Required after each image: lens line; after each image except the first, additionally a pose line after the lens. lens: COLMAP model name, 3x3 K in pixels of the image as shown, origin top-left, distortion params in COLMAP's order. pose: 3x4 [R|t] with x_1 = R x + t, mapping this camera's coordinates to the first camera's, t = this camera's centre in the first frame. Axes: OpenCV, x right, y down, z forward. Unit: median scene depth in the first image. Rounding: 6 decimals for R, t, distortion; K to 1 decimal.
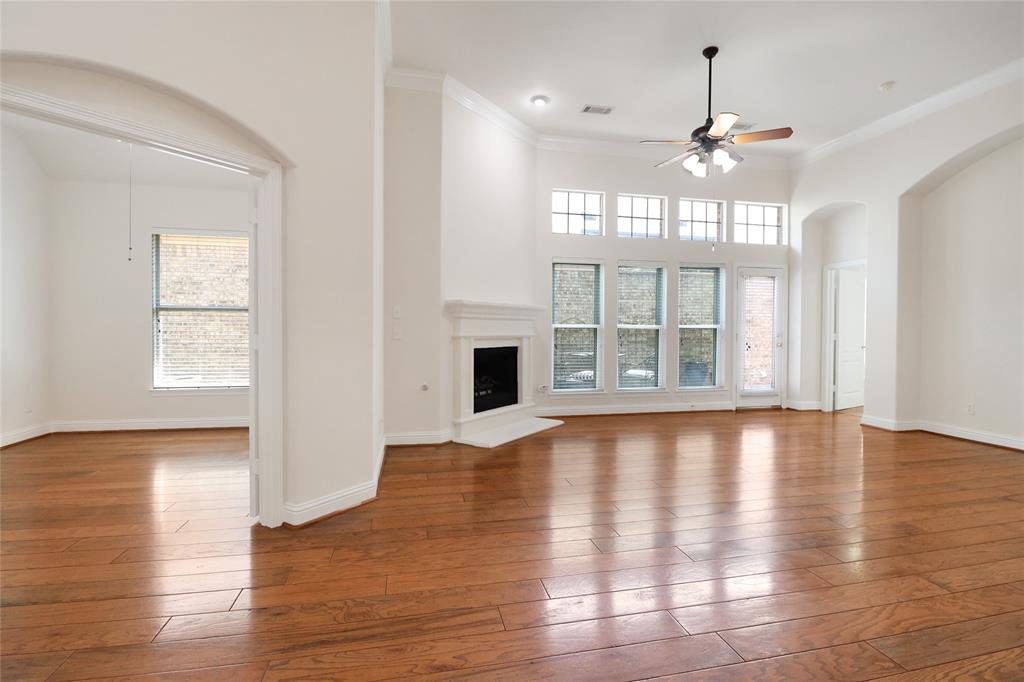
lens RADIAL K [[482.6, 0, 513.7], [0, 482.6, 342.3], [0, 0, 1]] dist [-0.015214, -0.000416]
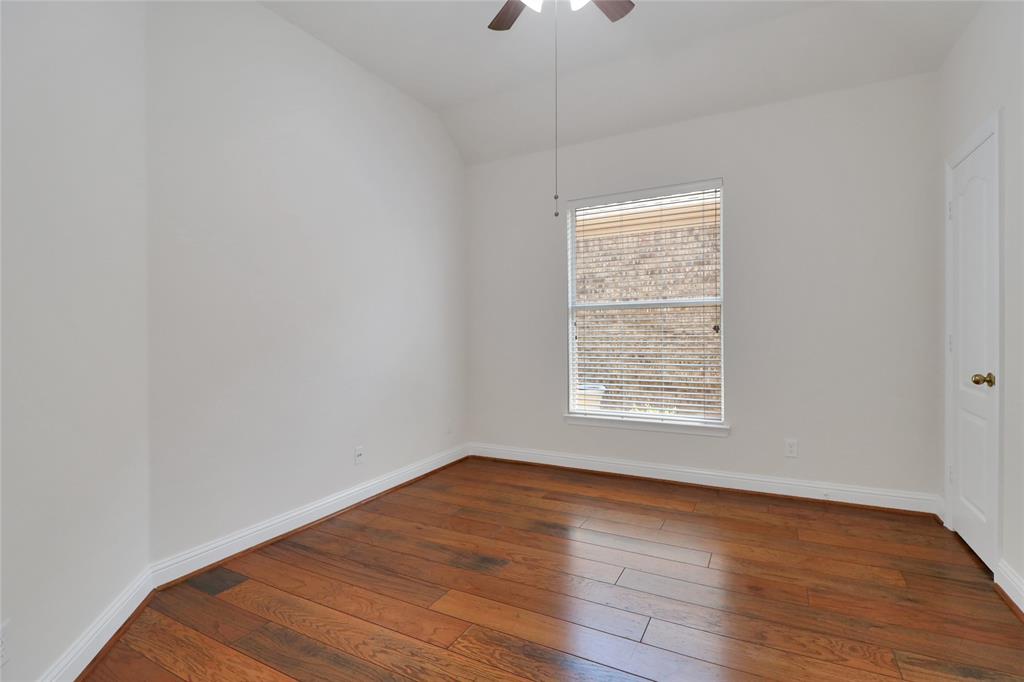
lens RADIAL K [[482.6, 0, 513.7], [0, 482.6, 339.9], [0, 0, 1]] dist [-0.015214, -0.000416]
pose [[0.751232, -0.005754, -0.660013, -0.195044], [0.001943, 0.999977, -0.006507, -0.008651], [0.660035, 0.003606, 0.751226, 0.231550]]
